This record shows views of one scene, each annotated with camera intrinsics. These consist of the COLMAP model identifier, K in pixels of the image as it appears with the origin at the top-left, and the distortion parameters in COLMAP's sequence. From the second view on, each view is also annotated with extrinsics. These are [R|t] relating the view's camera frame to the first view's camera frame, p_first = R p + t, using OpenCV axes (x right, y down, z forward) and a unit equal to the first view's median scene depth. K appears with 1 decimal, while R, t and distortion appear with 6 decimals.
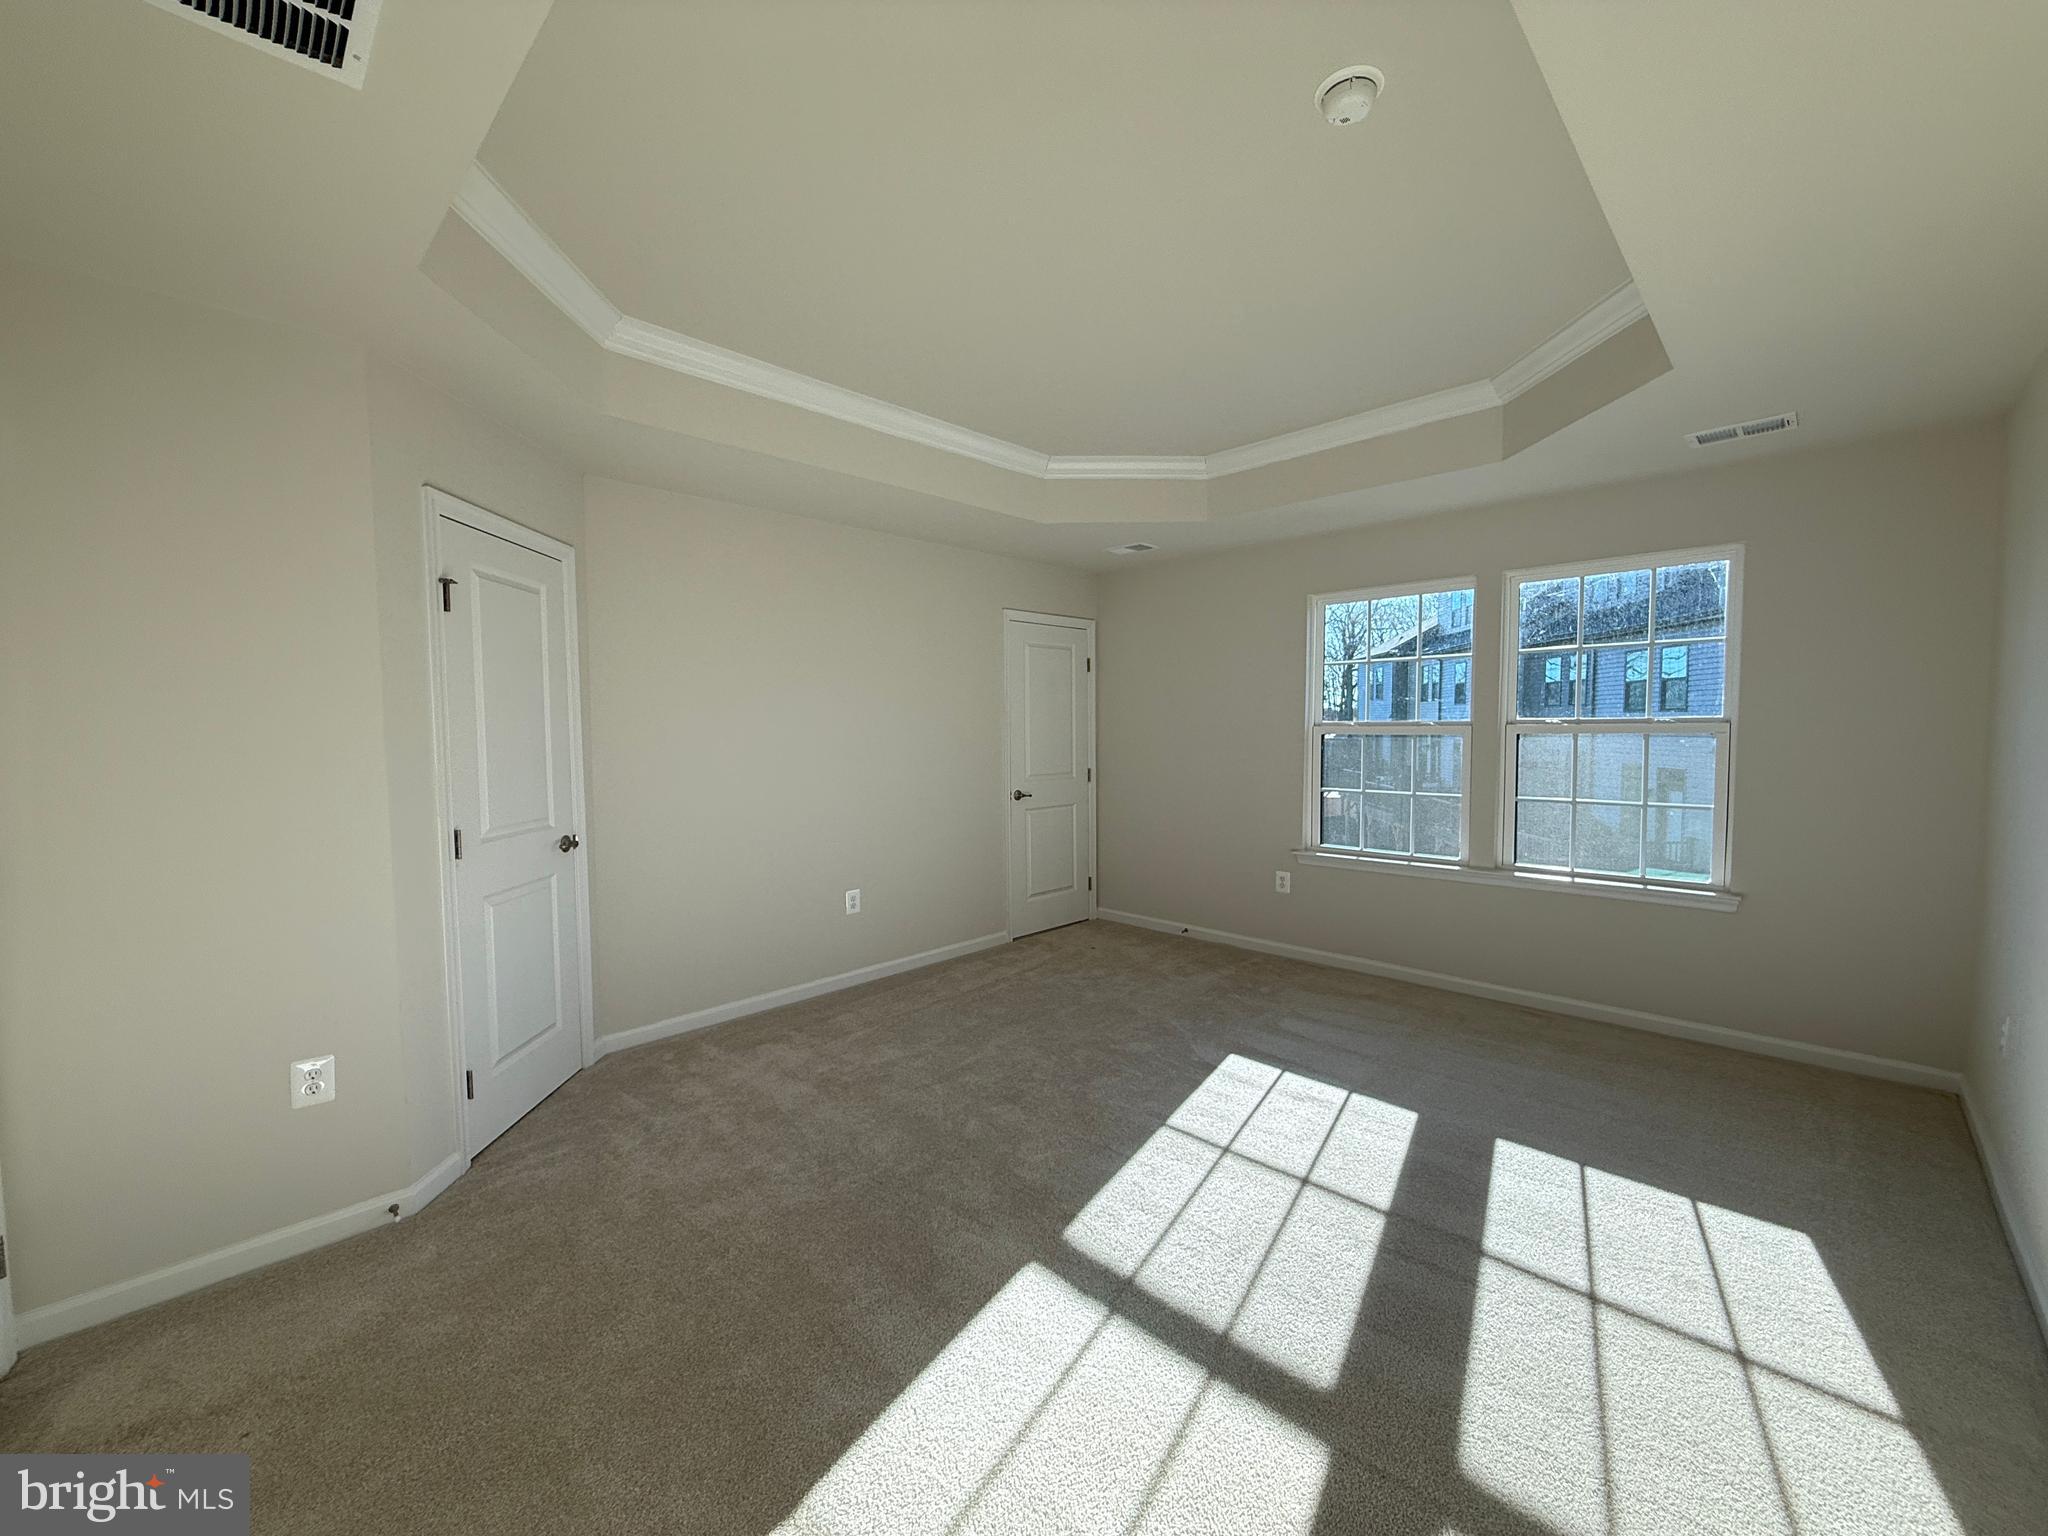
lens RADIAL K [[817.3, 0, 1020.1], [0, 817.3, 768.8], [0, 0, 1]] dist [0.002671, 0.000304]
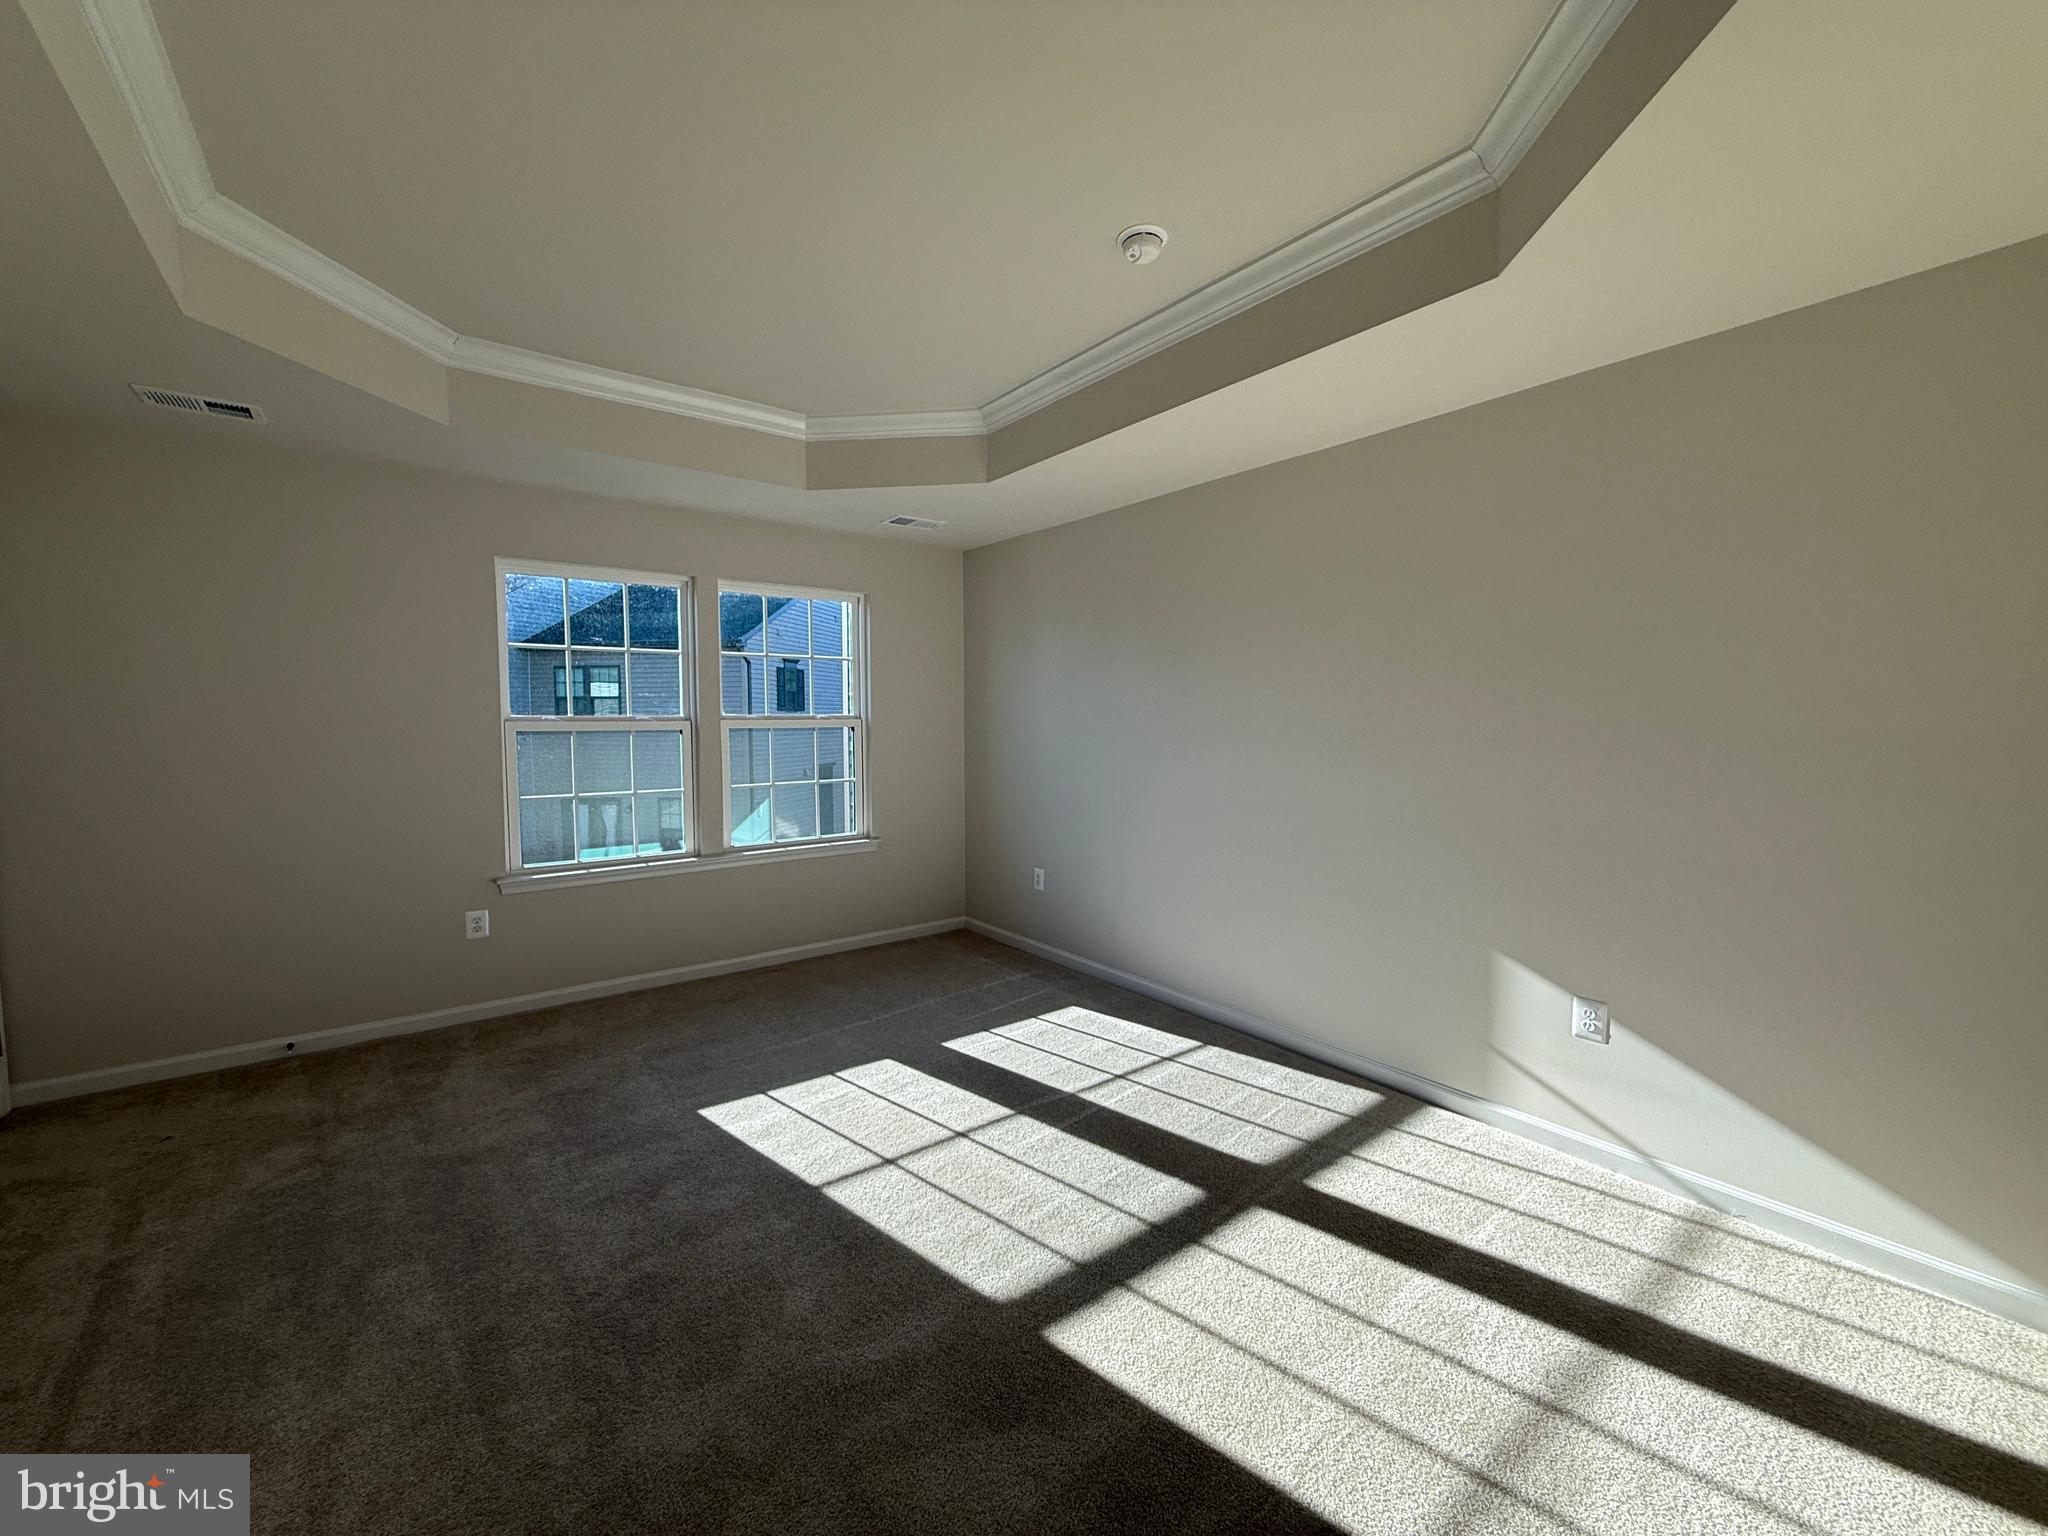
lens RADIAL K [[817.3, 0, 1020.1], [0, 817.3, 768.8], [0, 0, 1]] dist [0.002671, 0.000304]
pose [[0.141402, -0.054522, 0.988450, -0.516455], [0.050192, 0.997593, 0.047846, -0.026495], [-0.988679, 0.042846, 0.143798, 0.546310]]
